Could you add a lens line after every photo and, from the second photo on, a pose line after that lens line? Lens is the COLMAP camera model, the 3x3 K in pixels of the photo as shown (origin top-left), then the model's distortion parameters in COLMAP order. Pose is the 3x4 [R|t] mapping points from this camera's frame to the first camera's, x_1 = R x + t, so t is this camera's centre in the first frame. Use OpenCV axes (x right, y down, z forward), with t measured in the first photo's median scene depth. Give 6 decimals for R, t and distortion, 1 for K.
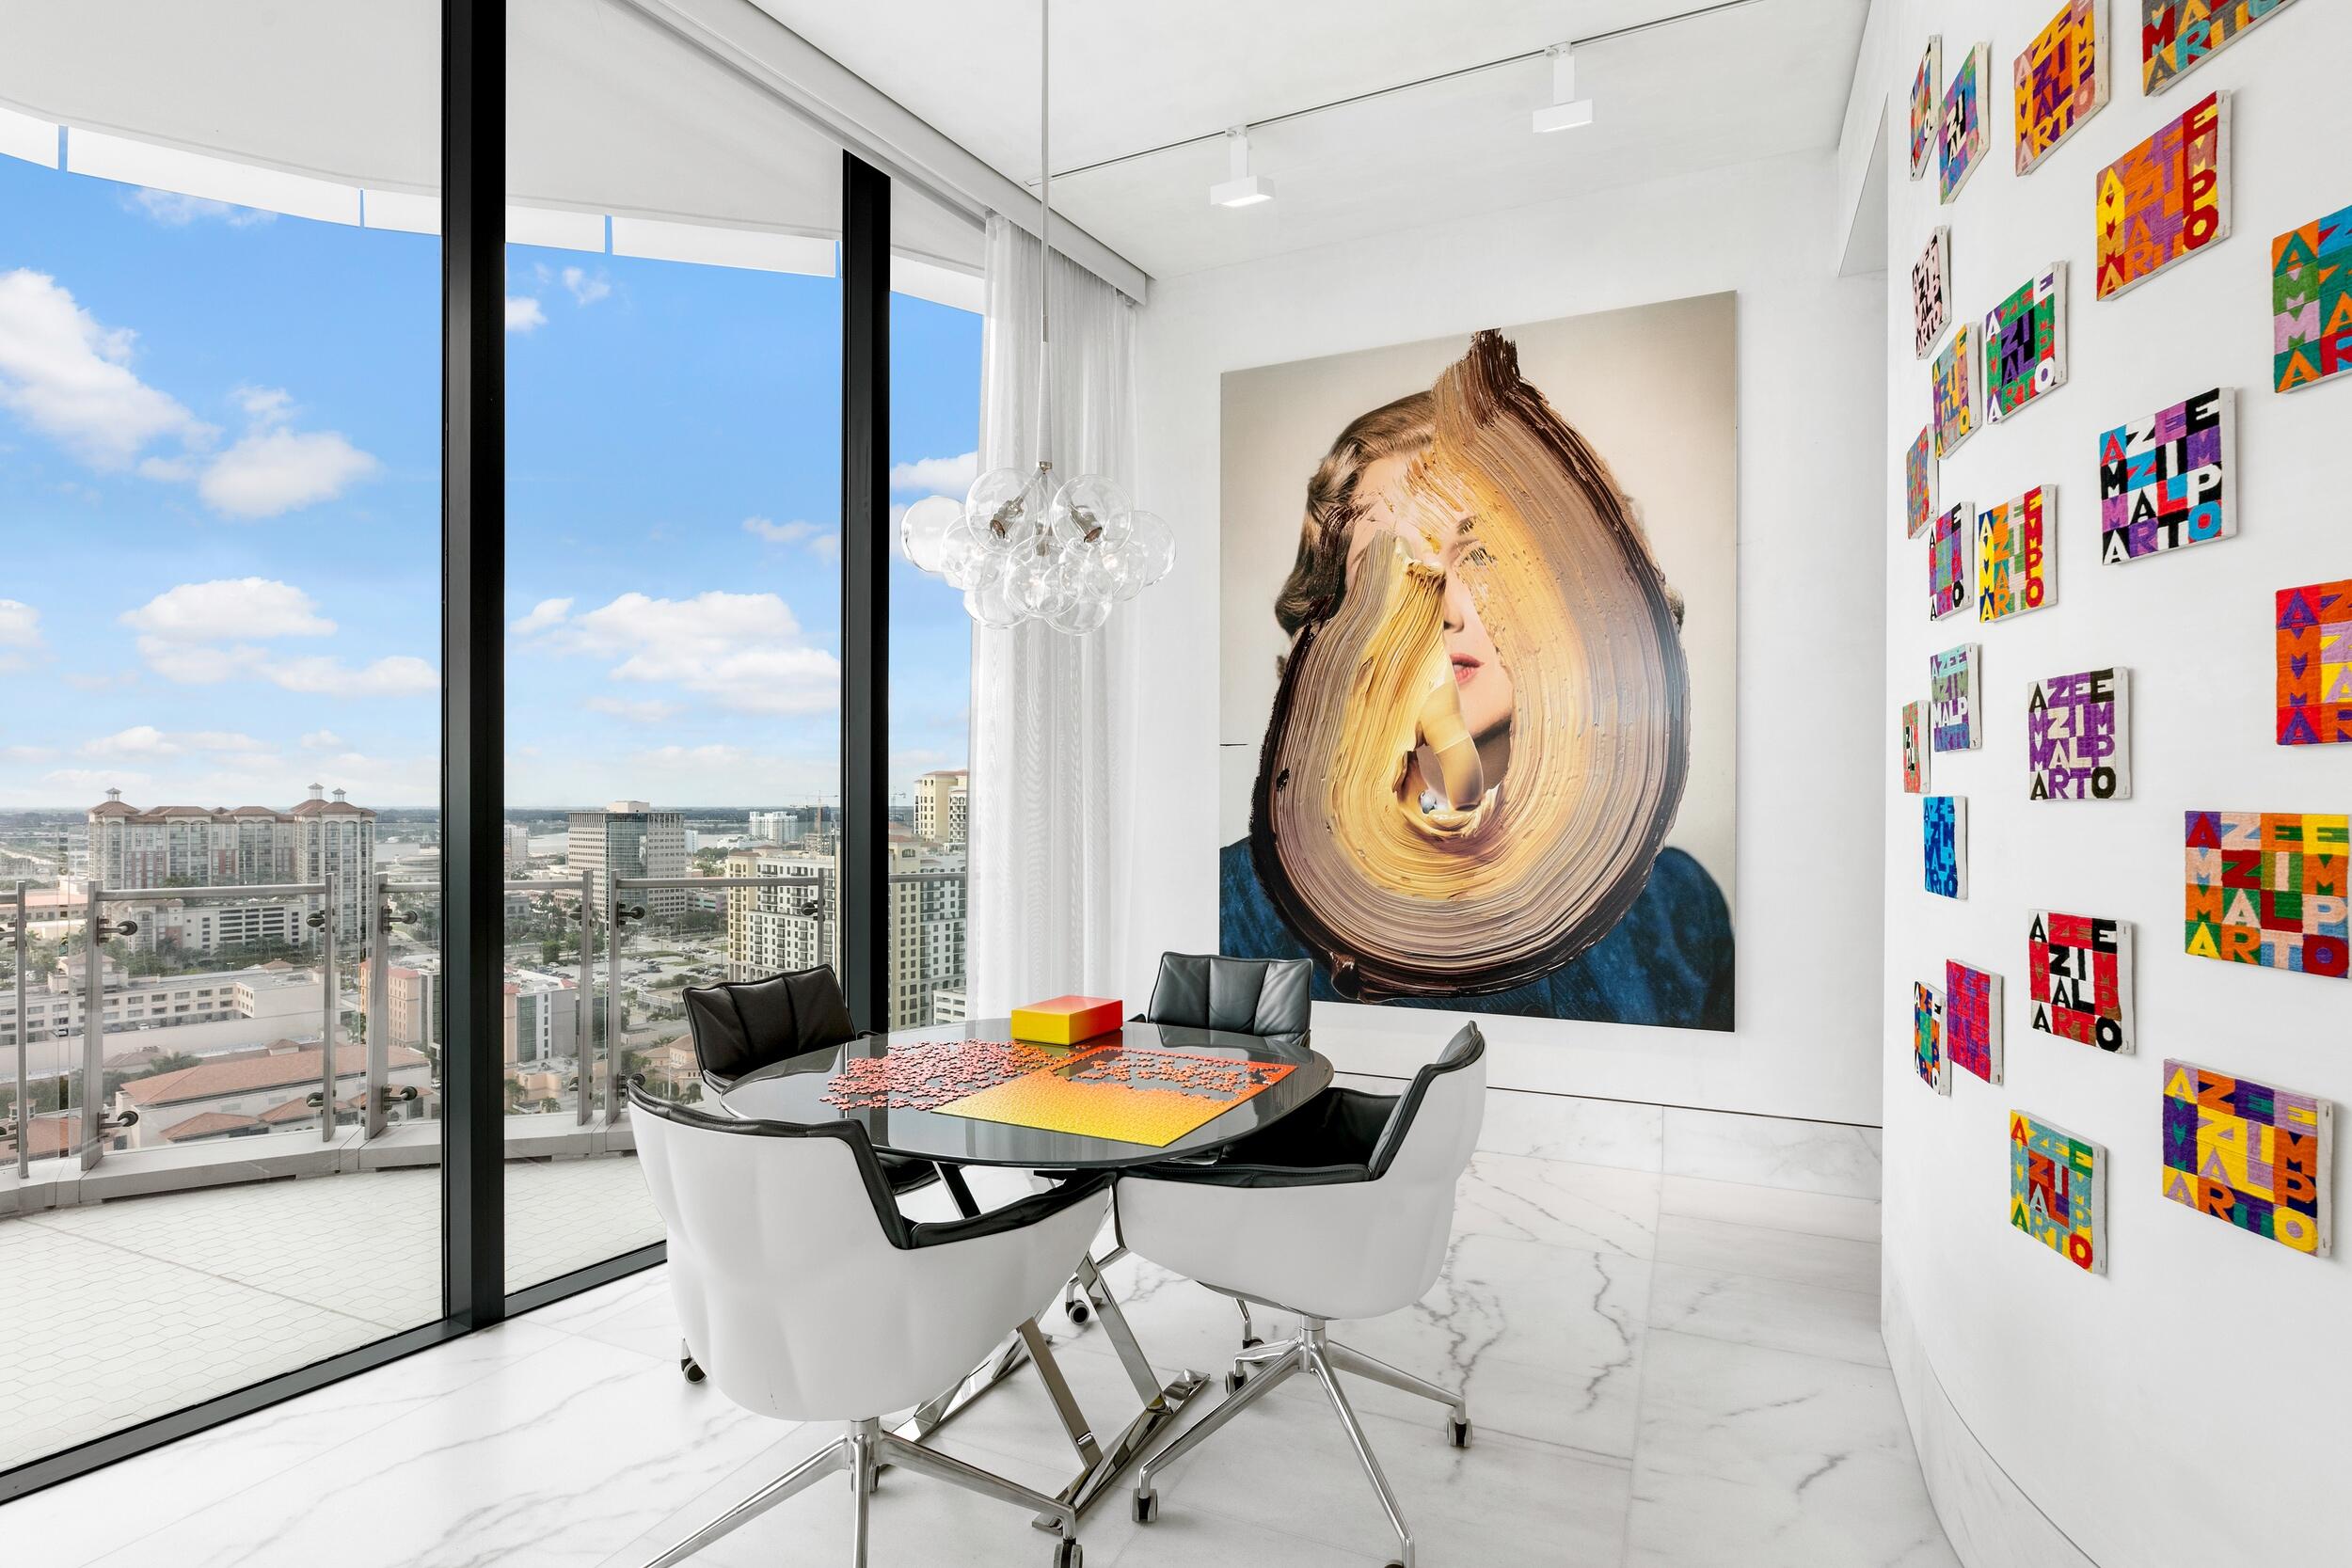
lens RADIAL K [[1164.7, 0, 1175.4], [0, 1164.7, 804.5], [0, 0, 1]] dist [-0.000162, 0.000030]
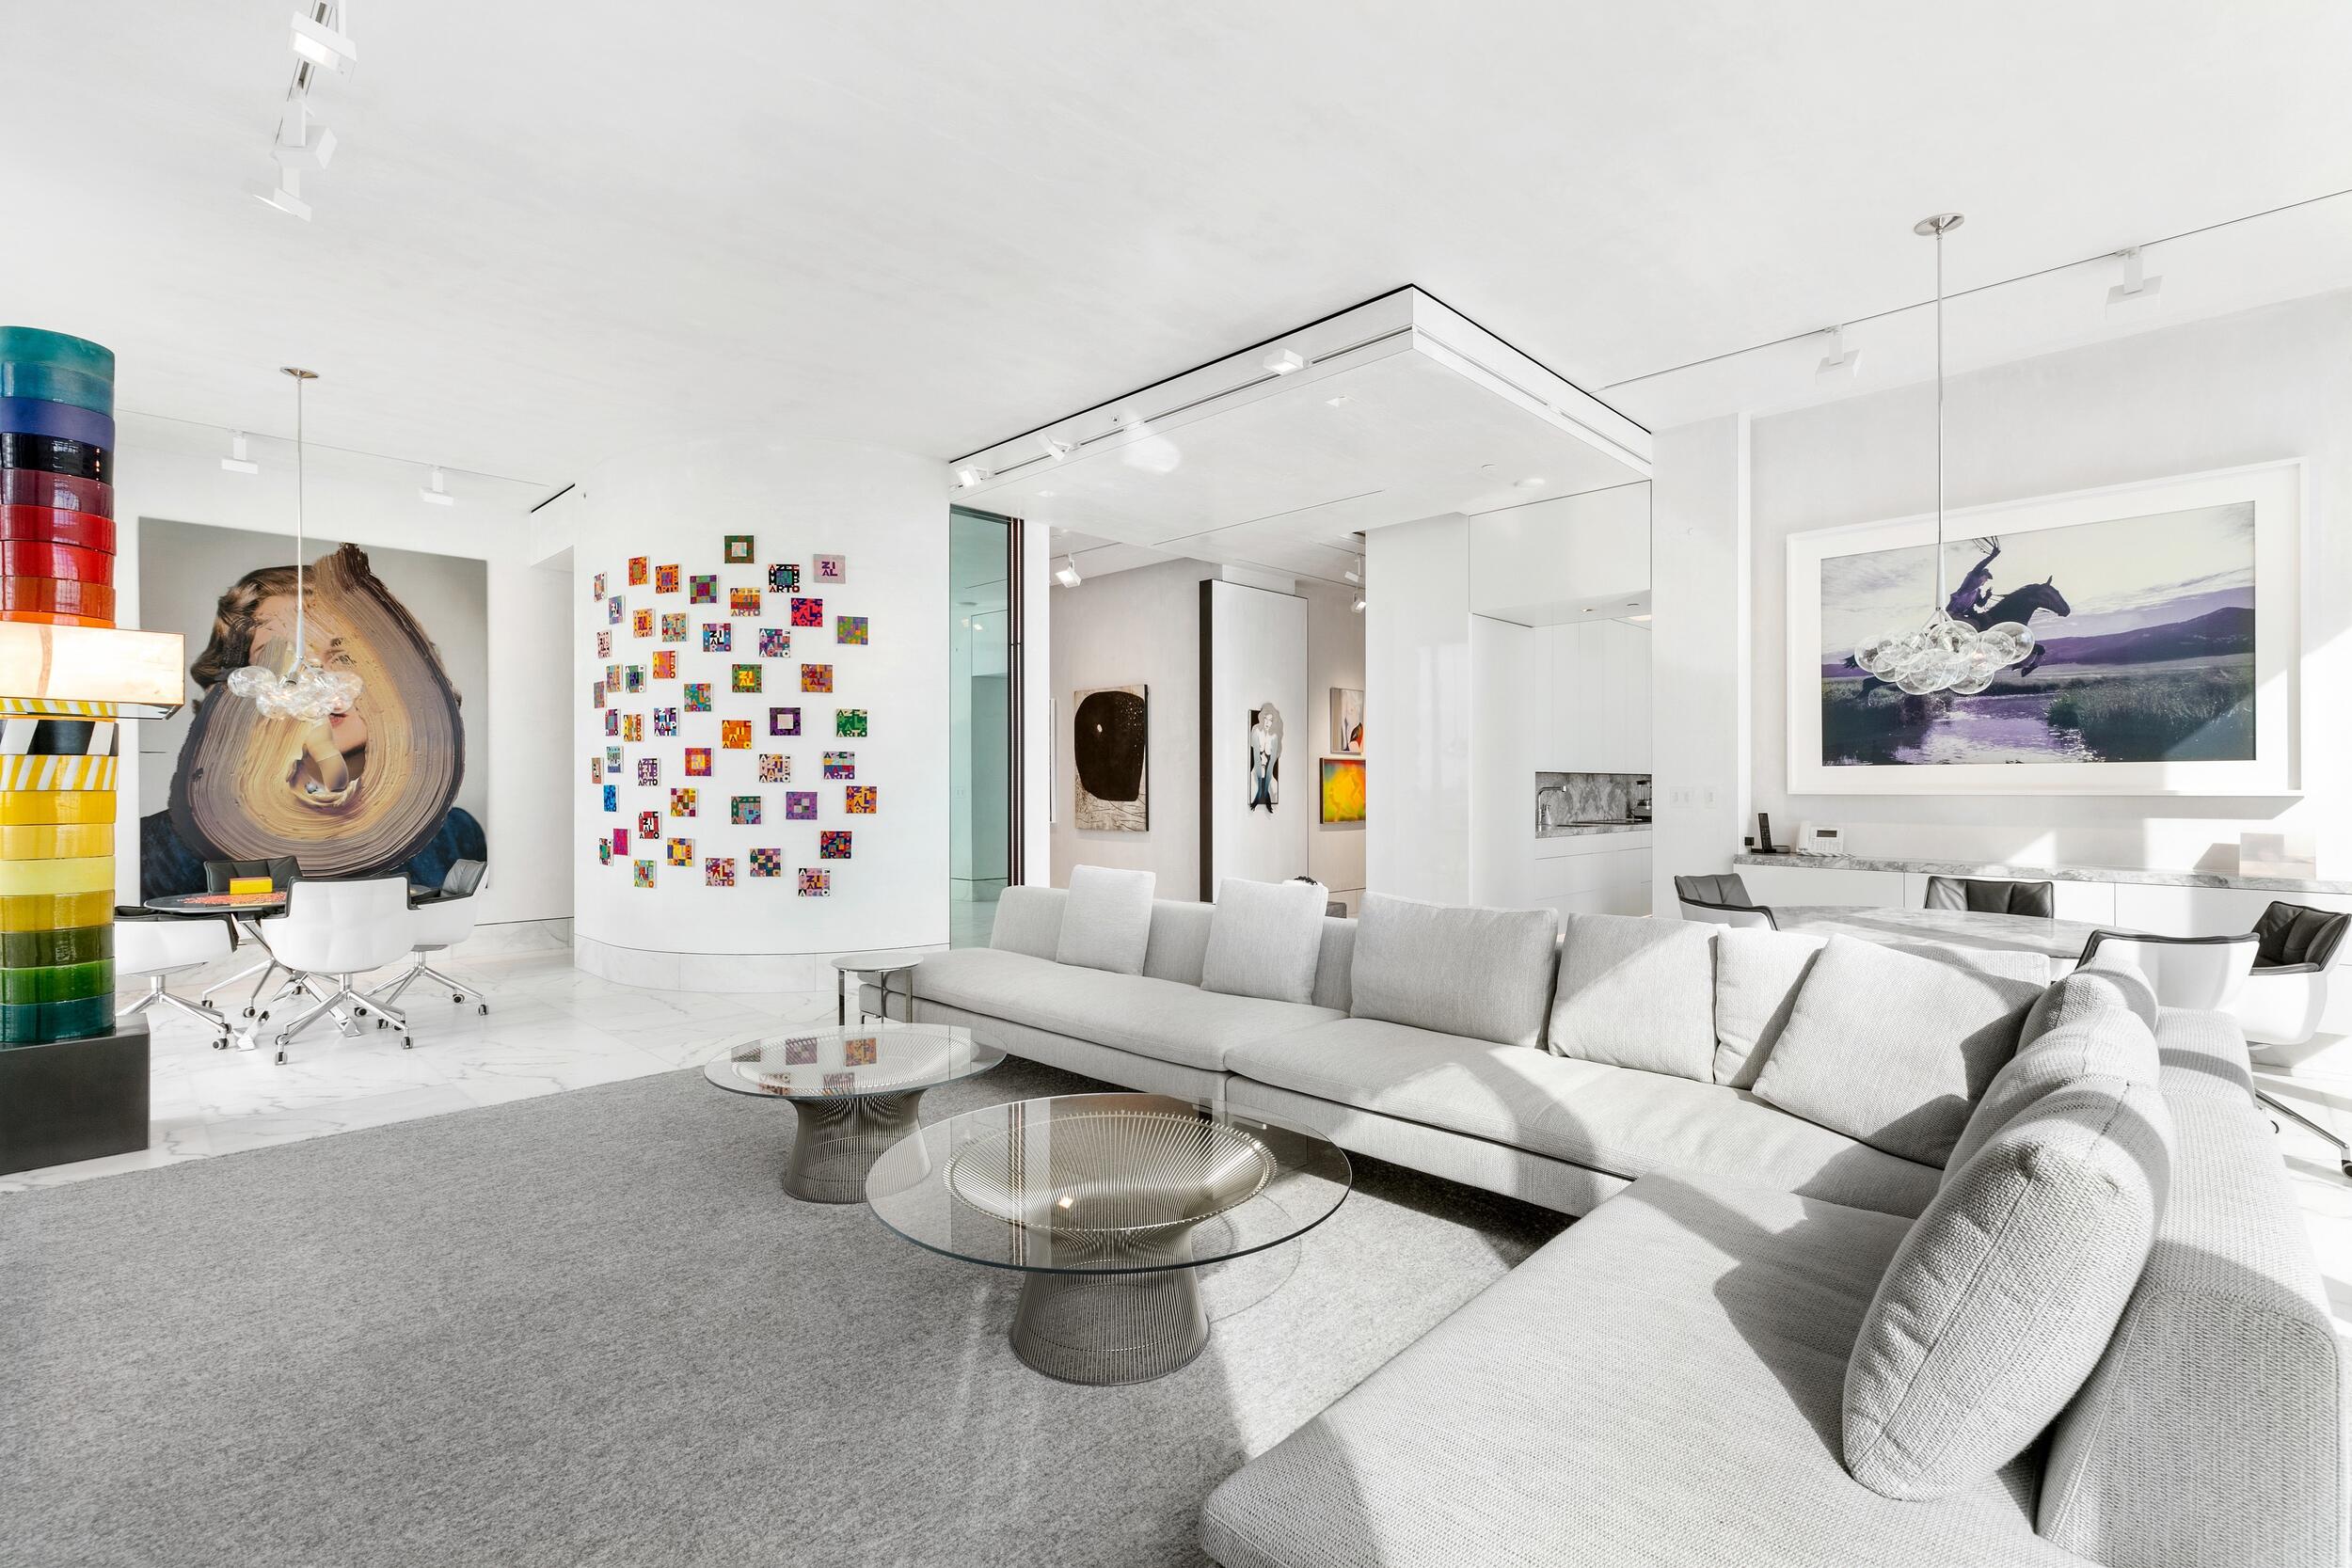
lens RADIAL K [[1043.9, 0, 1176.0], [0, 1043.9, 784.0], [0, 0, 1]] dist [-0.001683, -0.000232]
pose [[0.347245, -0.004681, 0.937763, -0.896569], [0.006326, 0.999976, 0.002649, -0.003553], [-0.937753, 0.005012, 0.347267, -0.900999]]
